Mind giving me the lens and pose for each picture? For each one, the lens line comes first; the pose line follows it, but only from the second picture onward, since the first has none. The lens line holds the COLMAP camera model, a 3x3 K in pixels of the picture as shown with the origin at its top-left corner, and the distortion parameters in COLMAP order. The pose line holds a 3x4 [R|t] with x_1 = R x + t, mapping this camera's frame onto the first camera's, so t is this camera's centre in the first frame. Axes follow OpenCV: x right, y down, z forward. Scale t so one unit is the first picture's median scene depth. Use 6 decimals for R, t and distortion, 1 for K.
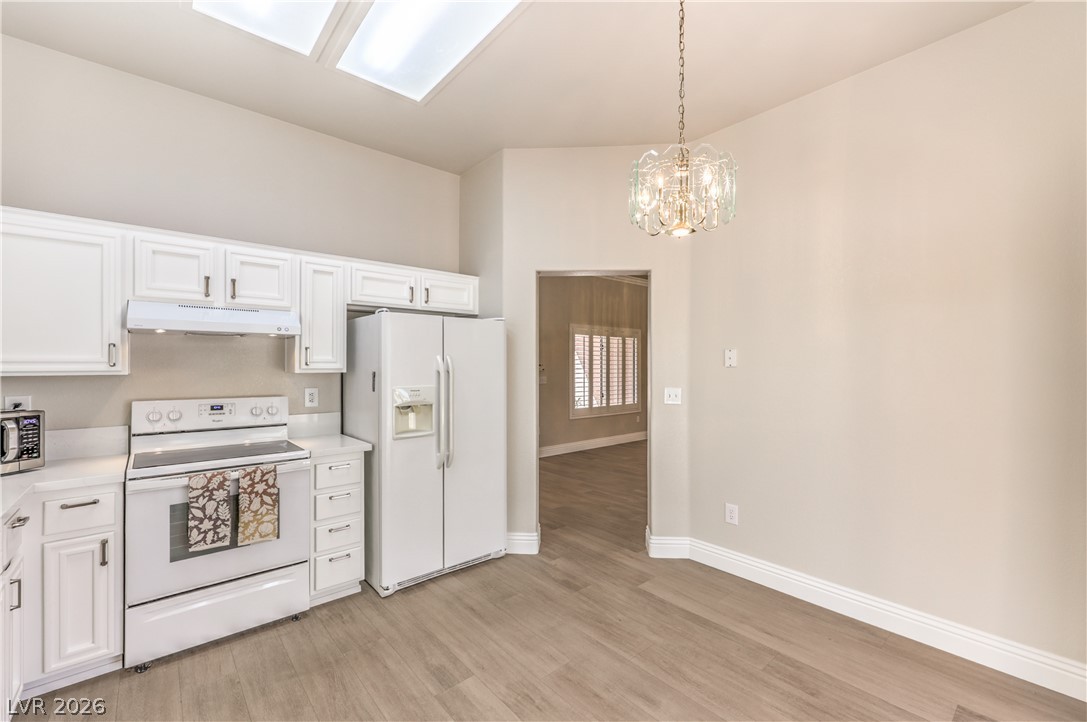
lens RADIAL K [[456.4, 0, 549.9], [0, 456.4, 359.9], [0, 0, 1]] dist [-0.000597, 0.000015]
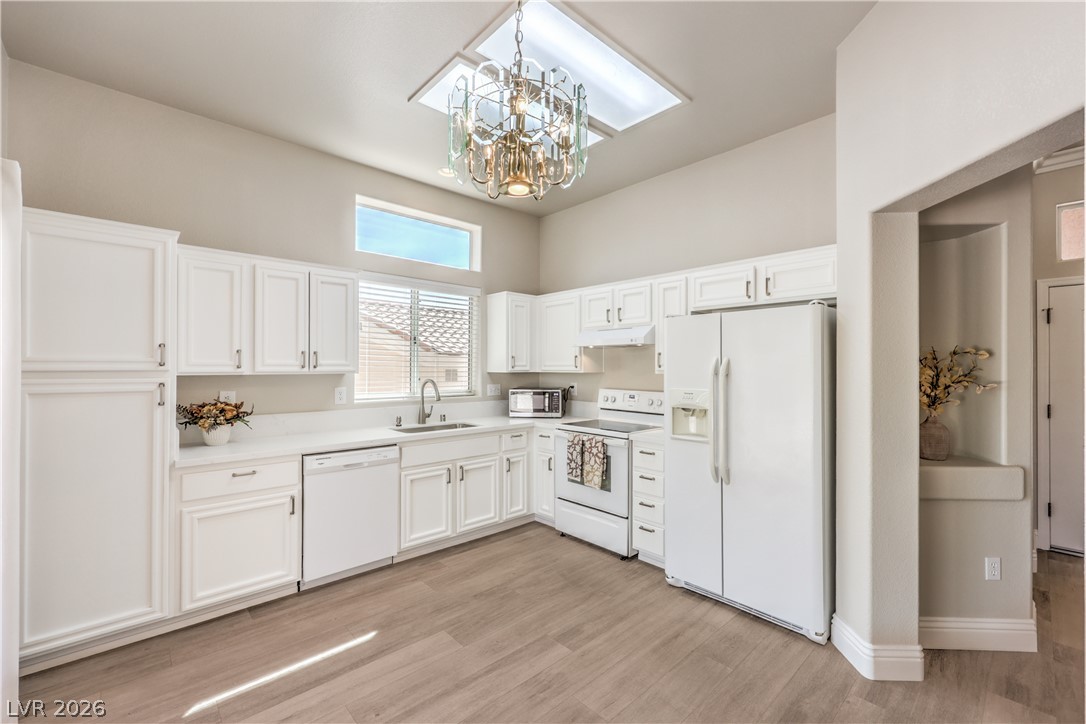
lens RADIAL K [[443.9, 0, 543.0], [0, 443.9, 362.0], [0, 0, 1]] dist [-0.012605, 0.000086]
pose [[0.025851, -0.012113, -0.999592, 0.762228], [0.008271, 0.999895, -0.011903, 0.009907], [0.999632, -0.007960, 0.025949, 0.772701]]
